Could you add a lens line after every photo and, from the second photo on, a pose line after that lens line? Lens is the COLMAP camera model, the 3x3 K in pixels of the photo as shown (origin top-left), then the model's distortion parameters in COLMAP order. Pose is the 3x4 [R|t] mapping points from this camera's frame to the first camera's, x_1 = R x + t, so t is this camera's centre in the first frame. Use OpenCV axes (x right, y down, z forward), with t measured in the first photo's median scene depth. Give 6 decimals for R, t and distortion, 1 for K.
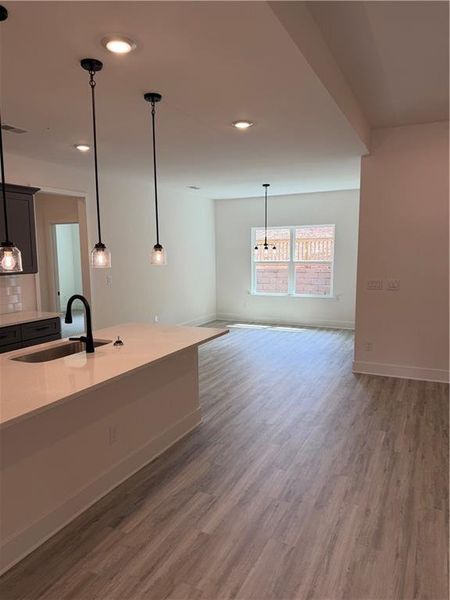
lens RADIAL K [[422.3, 0, 225.0], [0, 422.3, 300.0], [0, 0, 1]] dist [0.059504, -0.052779]
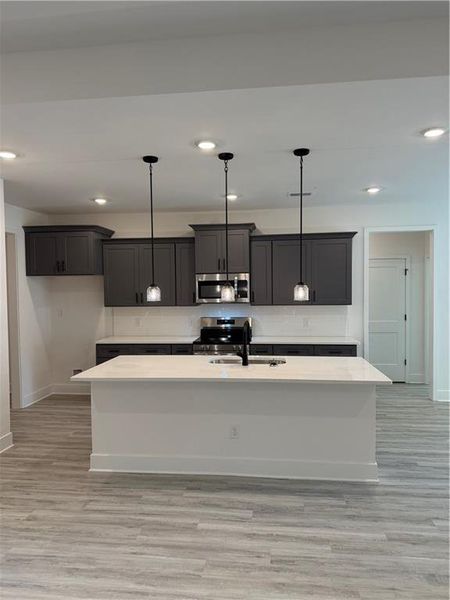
lens RADIAL K [[422.3, 0, 225.0], [0, 422.3, 300.0], [0, 0, 1]] dist [0.059504, -0.052779]
pose [[0.334319, 0.030683, -0.941961, 1.078084], [-0.098644, 0.995119, -0.002596, -0.083652], [0.937284, 0.093786, 0.335714, 0.613877]]
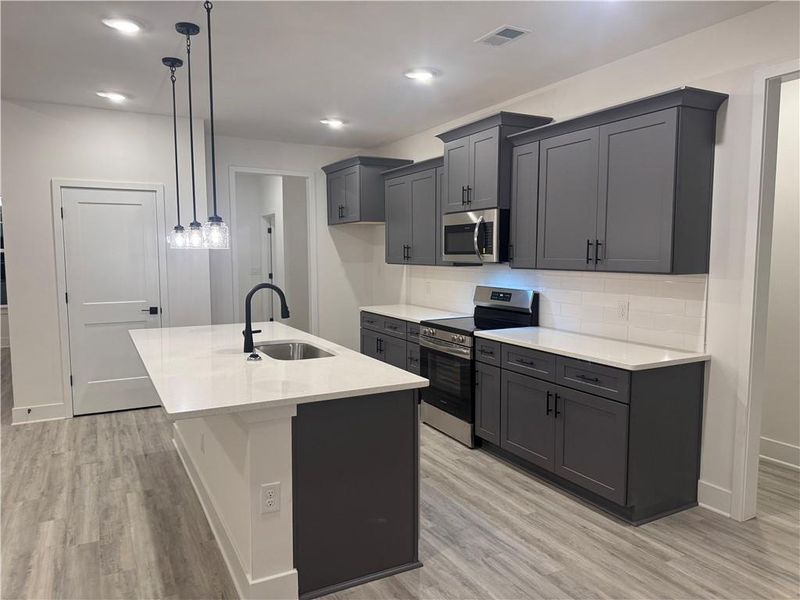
lens RADIAL K [[563.1, 0, 400.0], [0, 563.1, 300.0], [0, 0, 1]] dist [0.059504, -0.052779]
pose [[-0.587798, 0.077403, -0.805297, 0.491870], [-0.083796, 0.984233, 0.155766, -0.220519], [0.804657, 0.159040, -0.572044, 2.307942]]
